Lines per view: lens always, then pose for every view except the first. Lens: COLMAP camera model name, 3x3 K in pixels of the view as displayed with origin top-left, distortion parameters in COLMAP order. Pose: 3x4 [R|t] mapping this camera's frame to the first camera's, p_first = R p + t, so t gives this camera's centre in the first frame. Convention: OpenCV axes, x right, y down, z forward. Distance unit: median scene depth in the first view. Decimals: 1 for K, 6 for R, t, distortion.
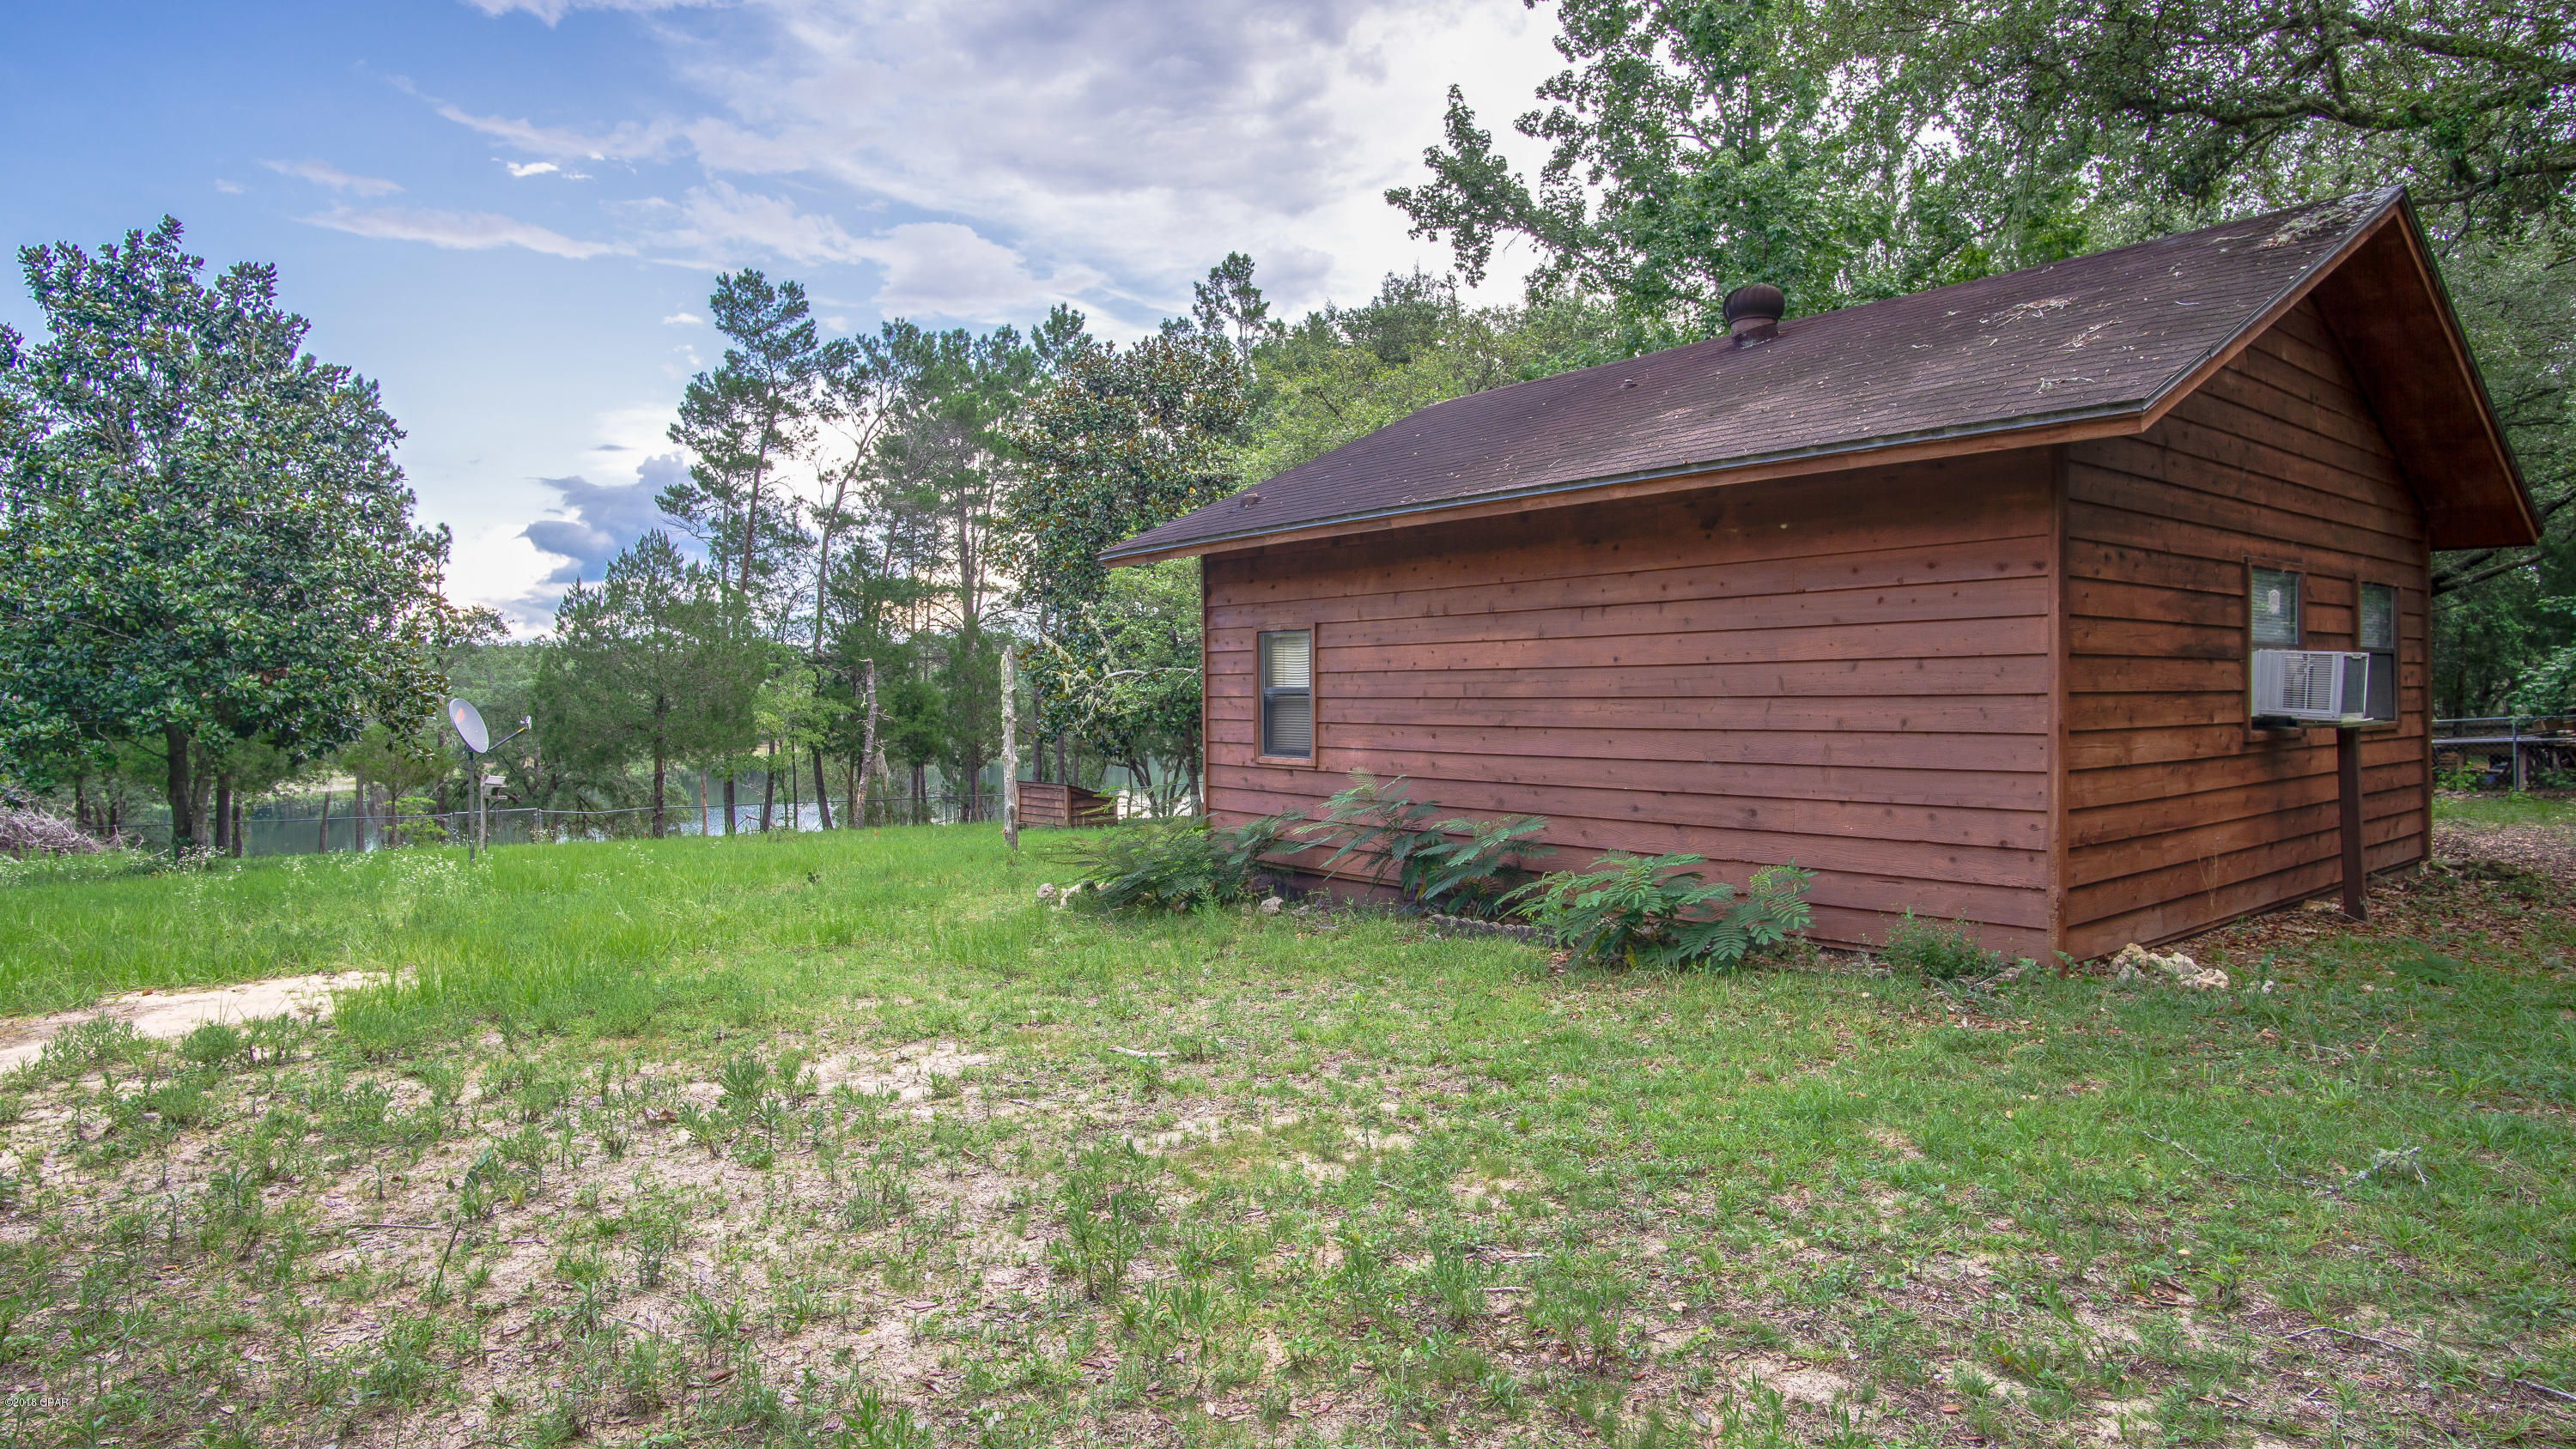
lens RADIAL K [[1453.8, 0, 1288.0], [0, 1453.8, 724.5], [0, 0, 1]] dist [-0.030256, 0.000546]
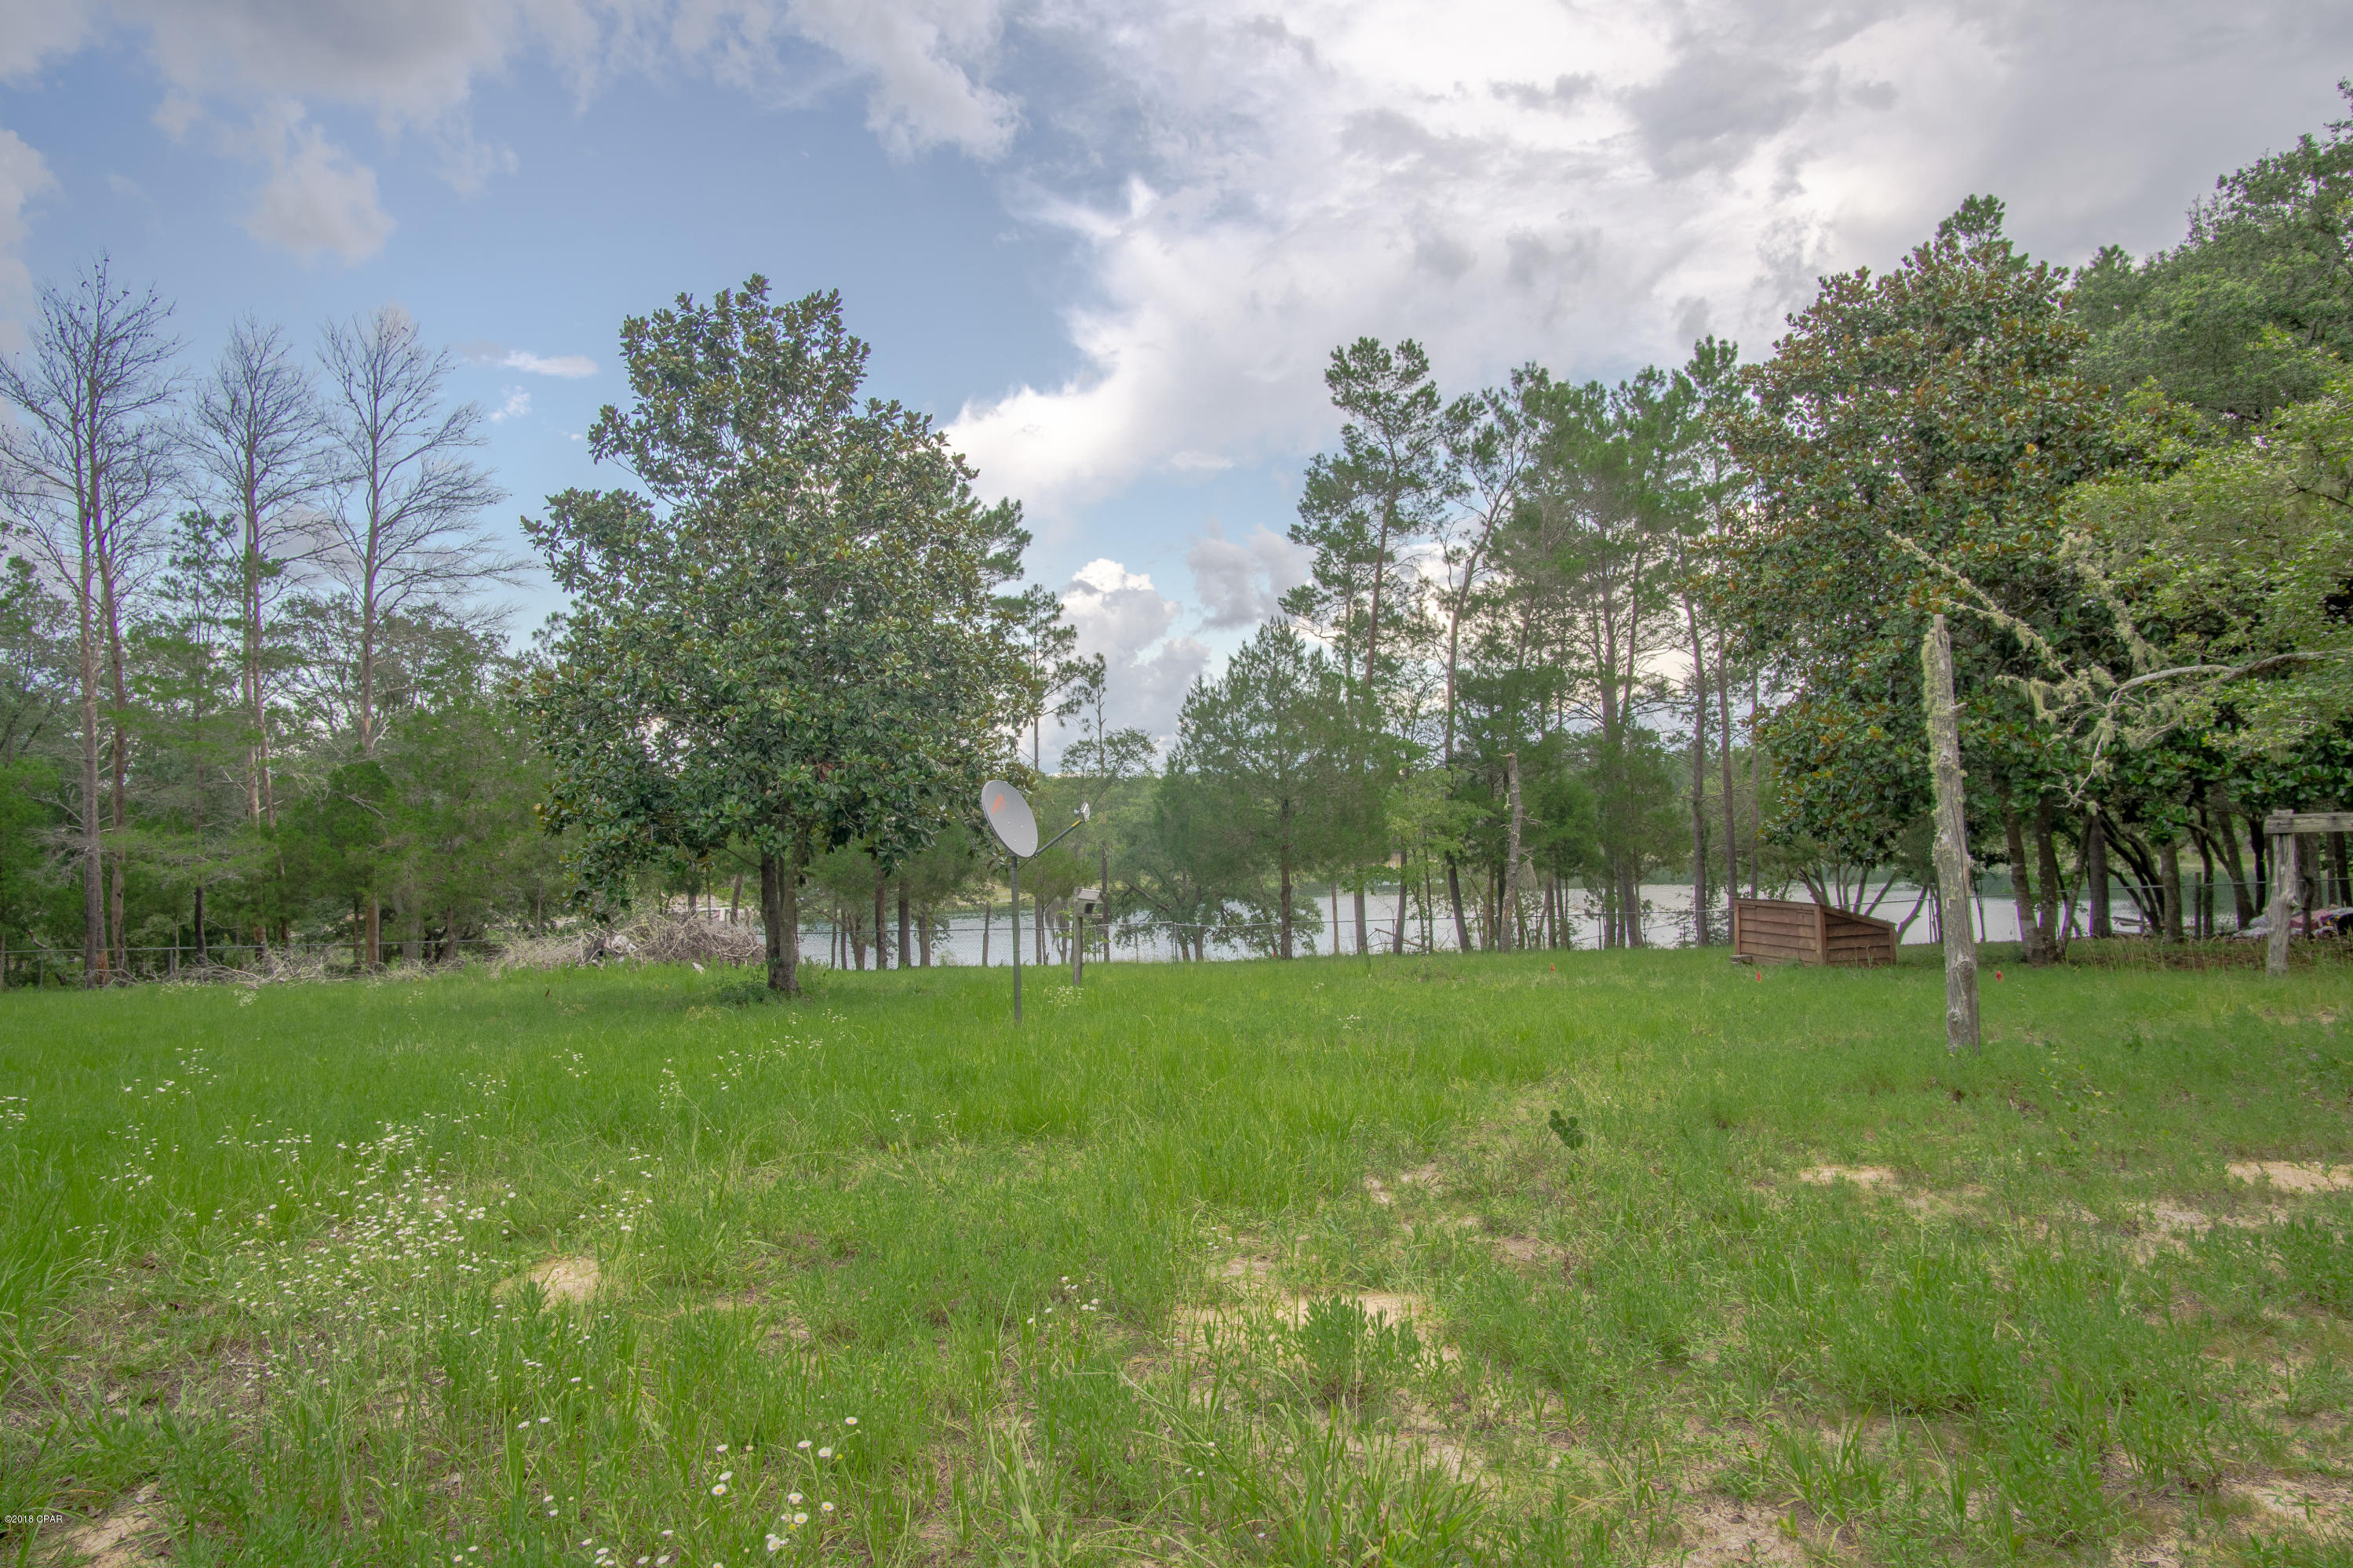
lens RADIAL K [[952.0, 0, 1176.5], [0, 952.0, 784.0], [0, 0, 1]] dist [-0.017792, 0.000119]
pose [[0.852968, -0.050782, -0.519487, -0.167793], [0.013442, 0.997063, -0.075395, 0.013039], [0.521790, 0.057327, 0.851146, 0.420009]]
